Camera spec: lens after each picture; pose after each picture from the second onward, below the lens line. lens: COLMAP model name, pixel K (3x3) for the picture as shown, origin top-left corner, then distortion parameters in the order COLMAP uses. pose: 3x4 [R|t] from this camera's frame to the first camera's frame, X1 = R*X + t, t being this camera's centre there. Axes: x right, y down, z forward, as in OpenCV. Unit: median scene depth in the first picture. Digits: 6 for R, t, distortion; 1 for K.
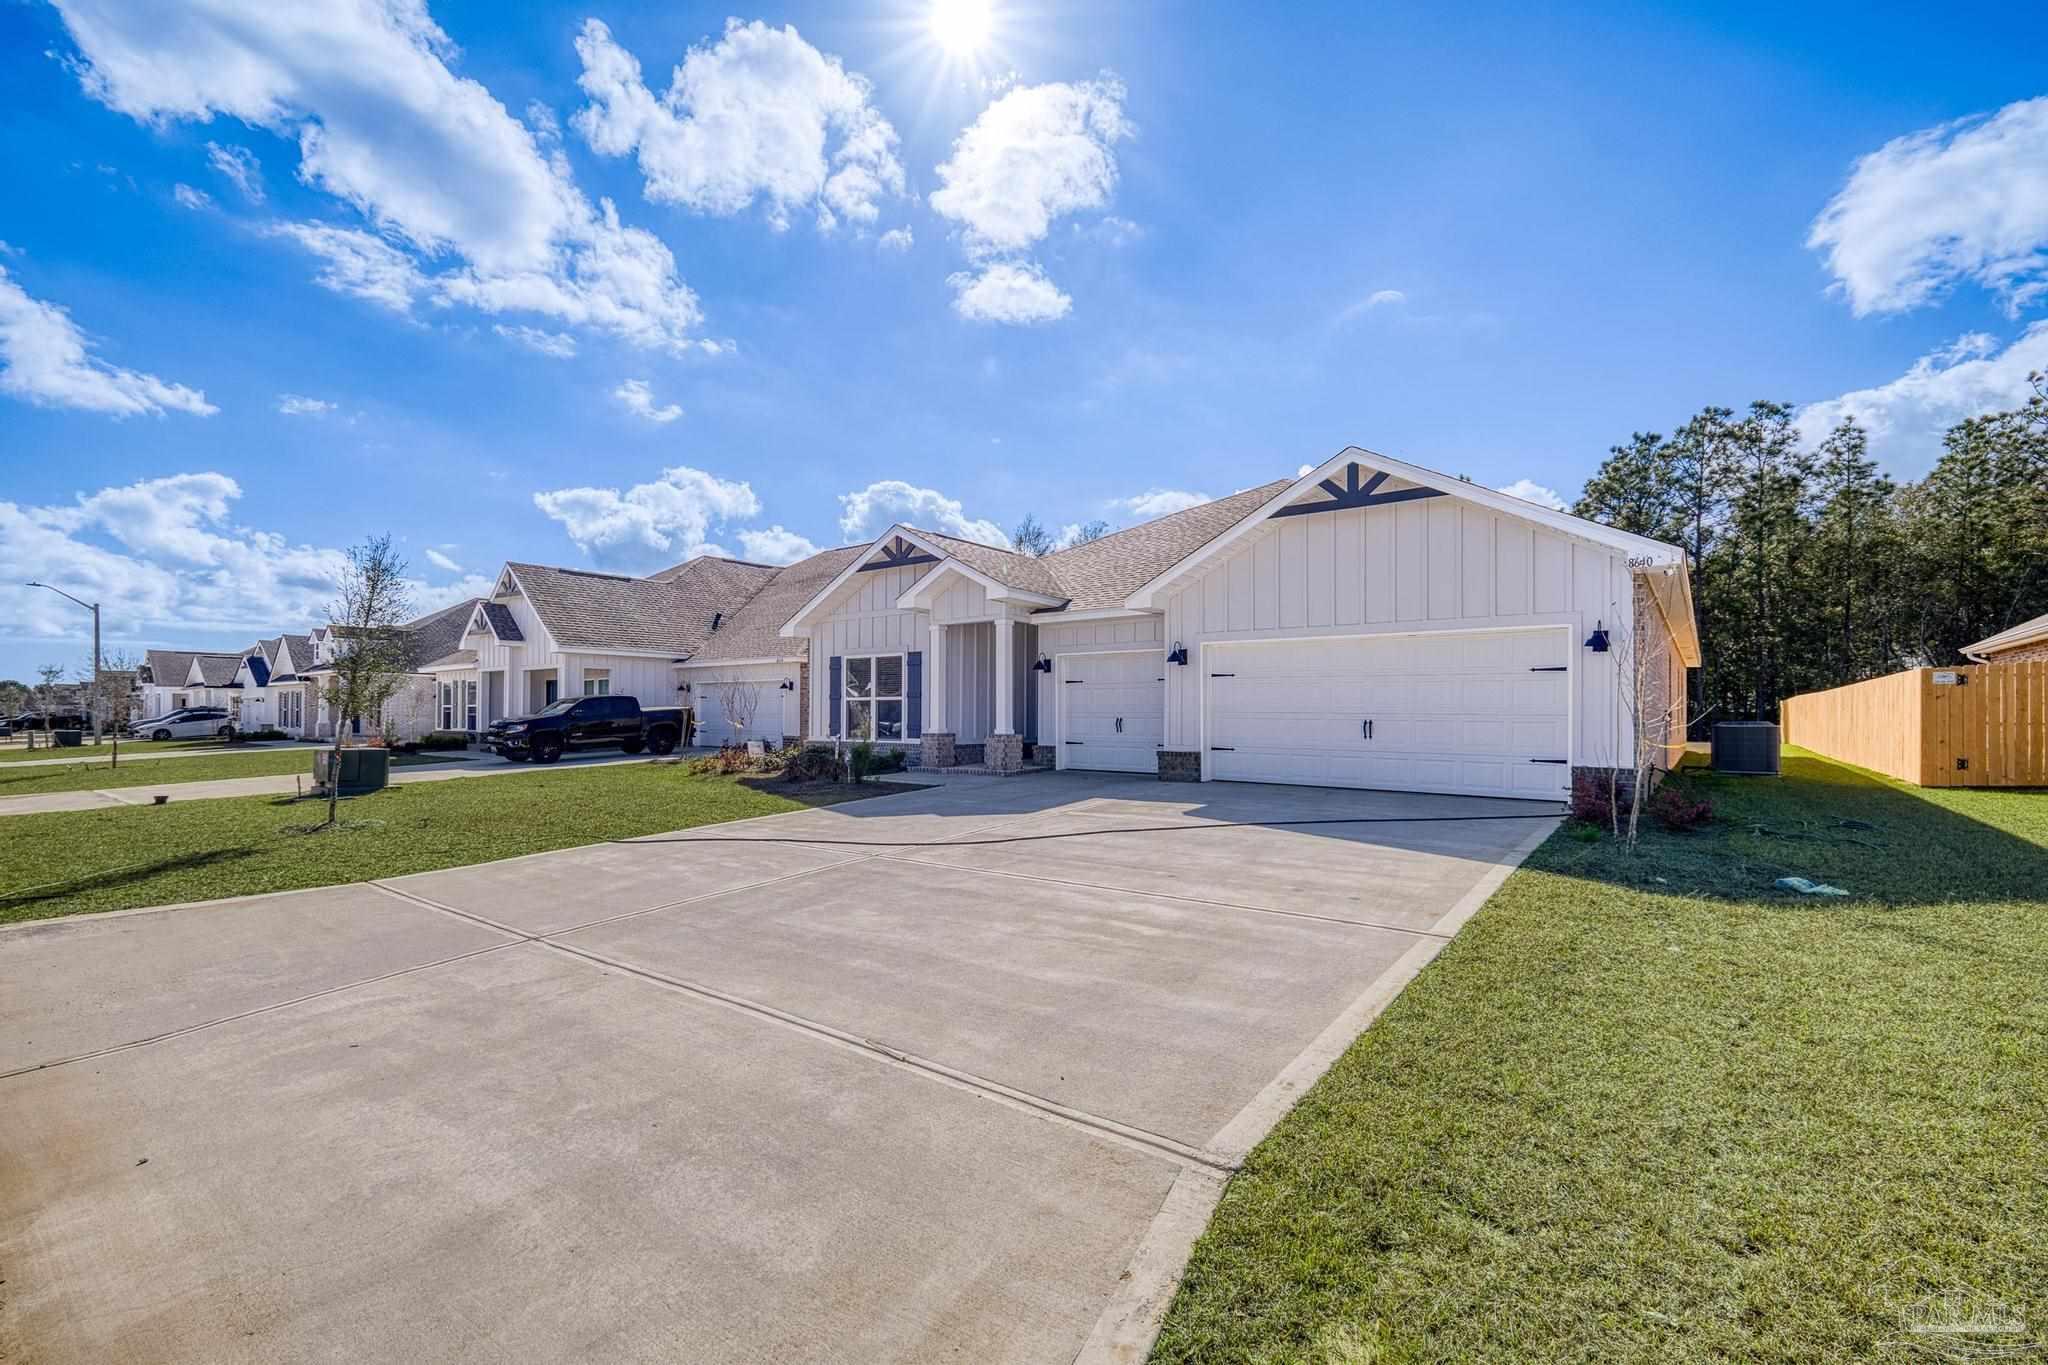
lens RADIAL K [[860.8, 0, 1011.8], [0, 860.8, 708.6], [0, 0, 1]] dist [0.002983, 0.000473]
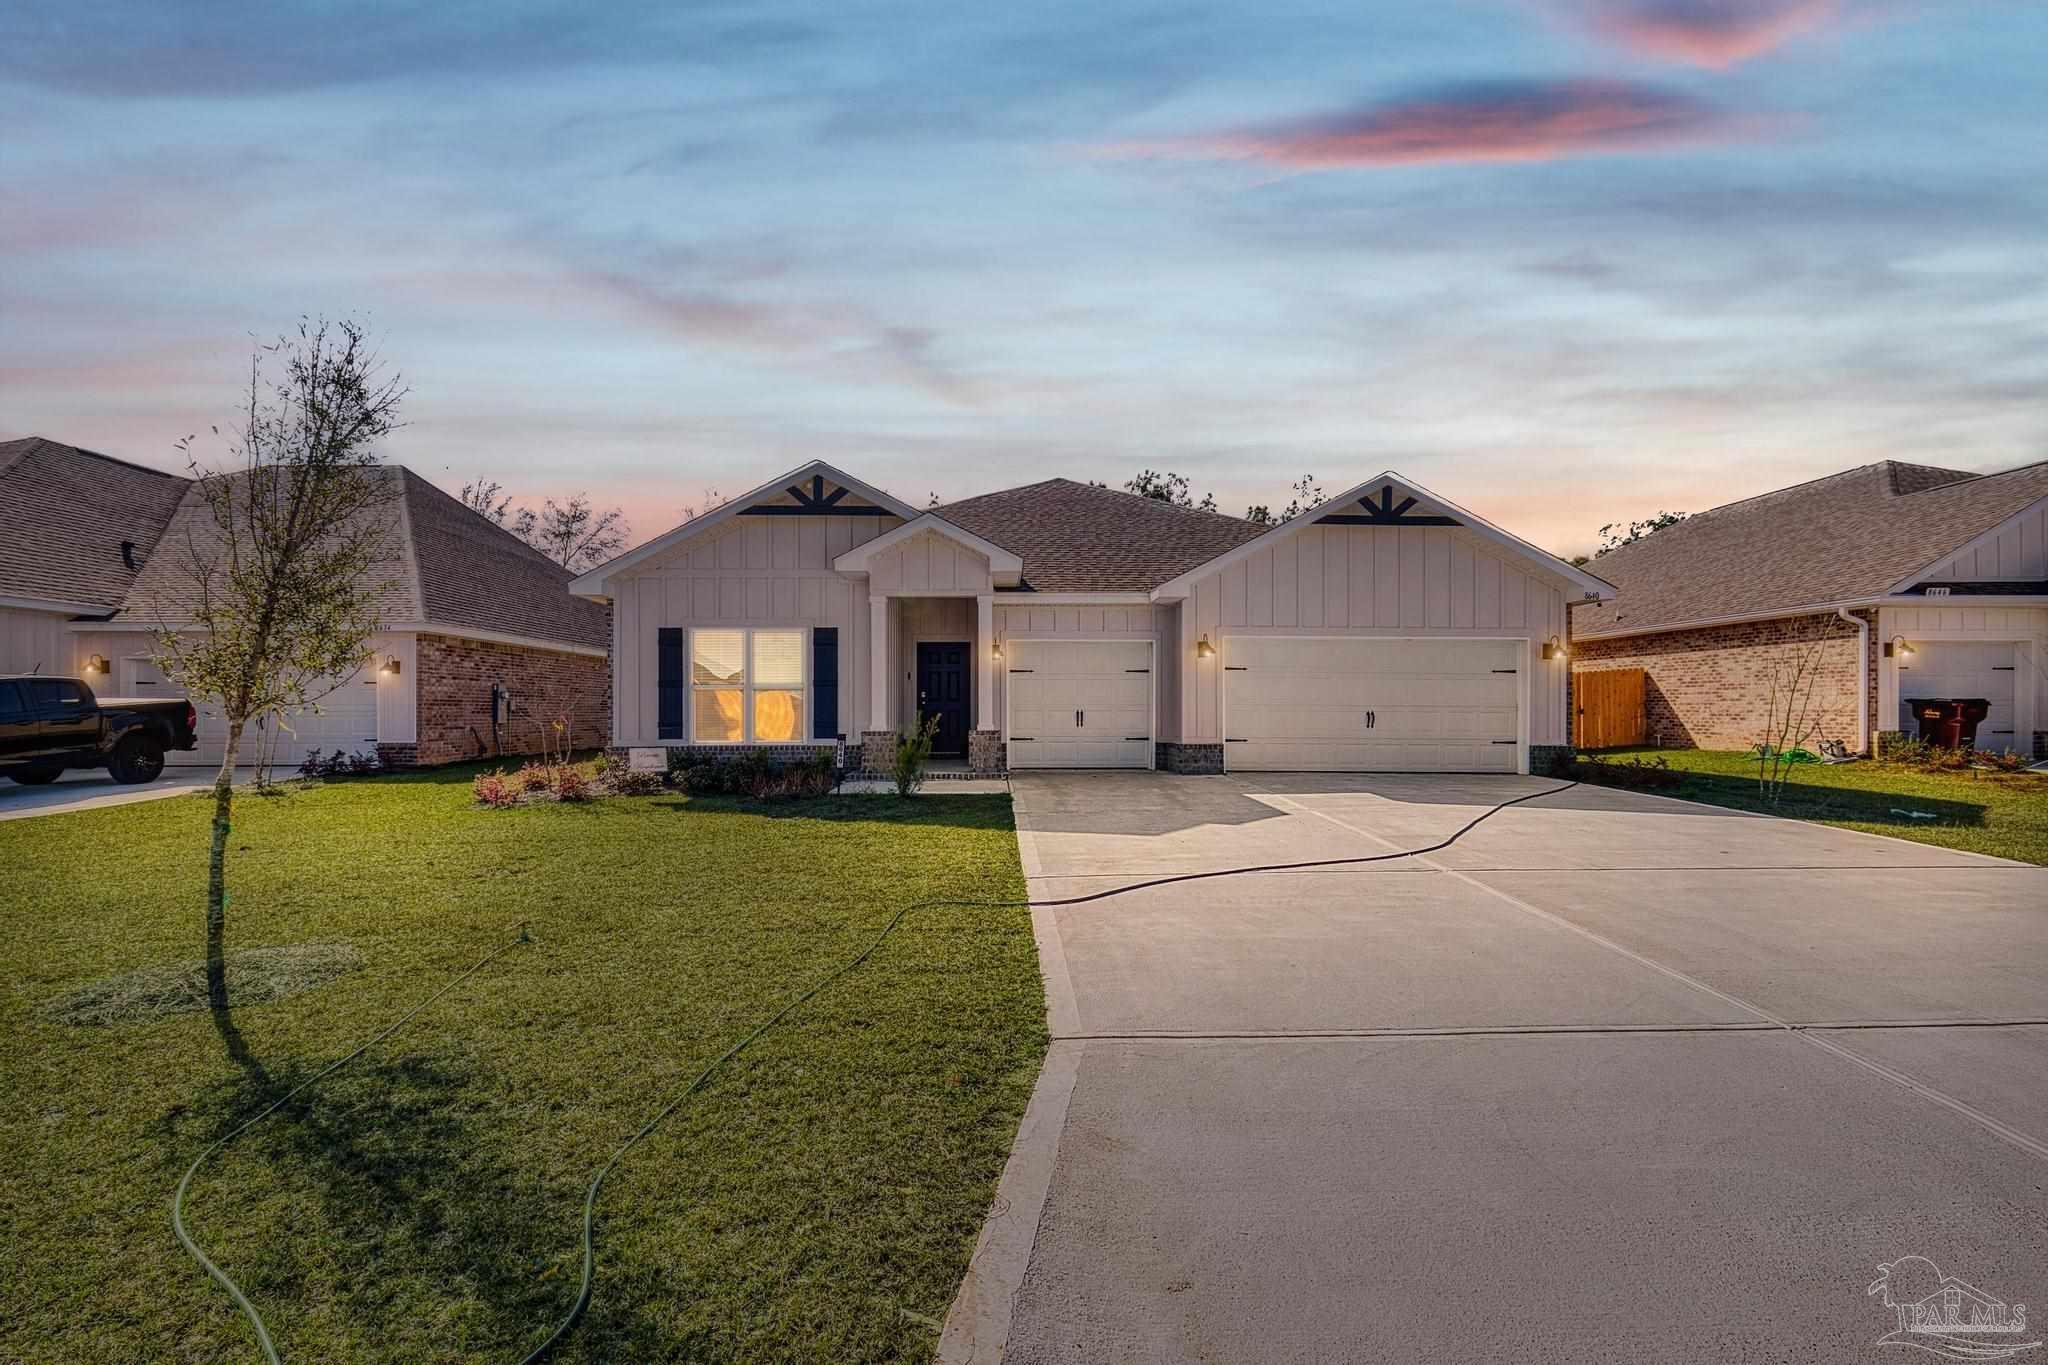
lens RADIAL K [[860.8, 0, 1011.8], [0, 860.8, 708.6], [0, 0, 1]] dist [0.002983, 0.000473]
pose [[0.776186, 0.001466, 0.630502, -0.216509], [0.000153, 0.999997, -0.002513, 0.004030], [-0.630504, 0.002047, 0.776184, 0.131100]]
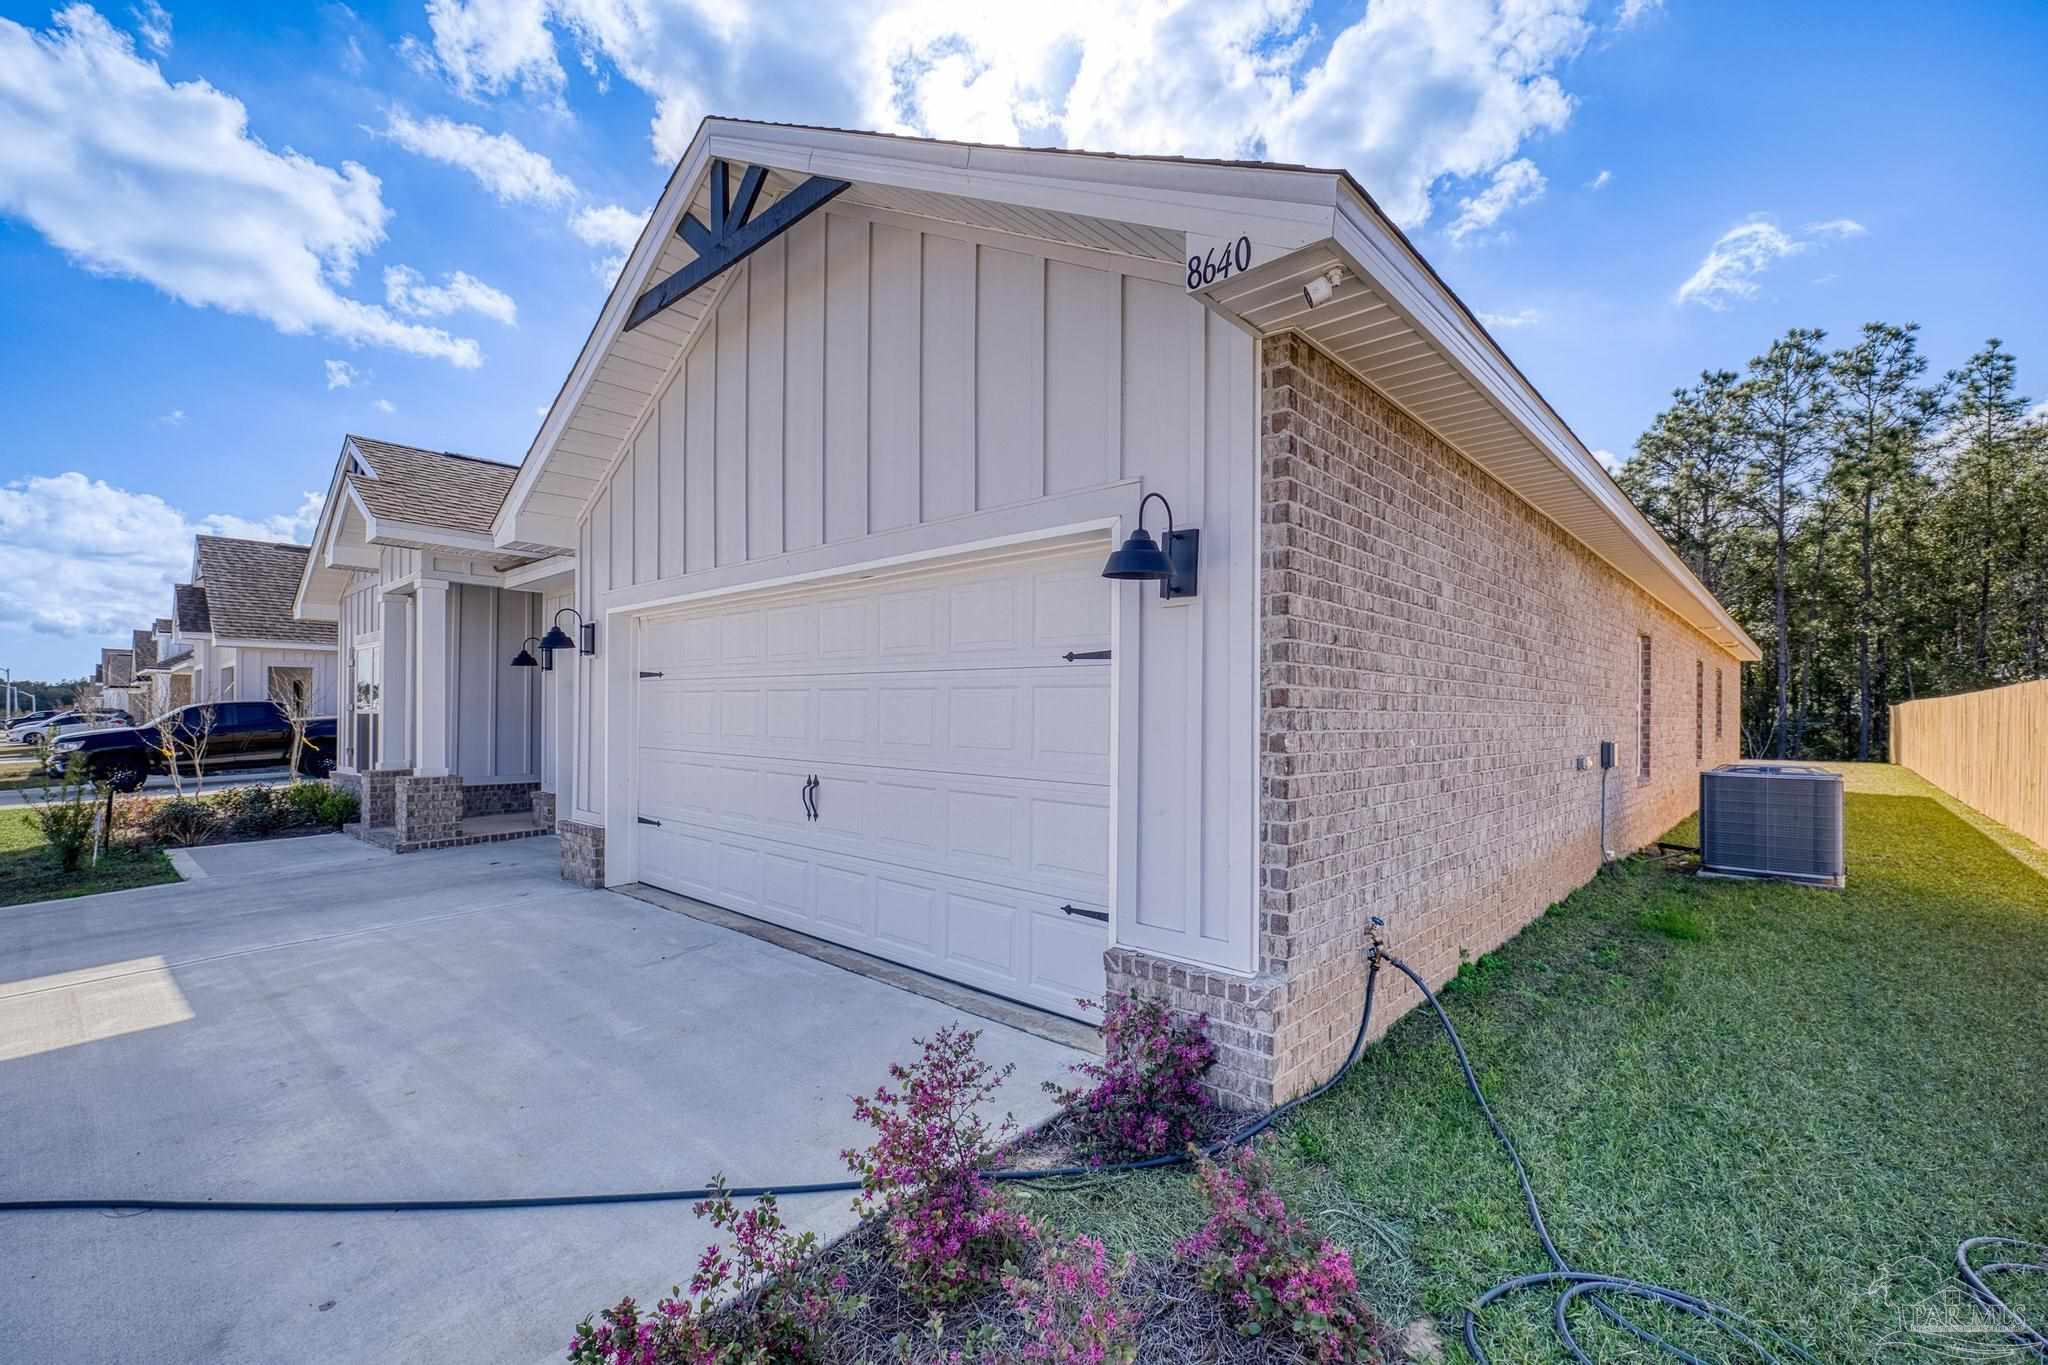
lens RADIAL K [[846.5, 0, 1015.5], [0, 846.5, 715.9], [0, 0, 1]] dist [-0.048228, 0.017625]
pose [[0.995318, 0.004502, -0.096549, 0.179099], [-0.003312, 0.999917, 0.012489, -0.007279], [0.096597, -0.012111, 0.995250, 0.189472]]
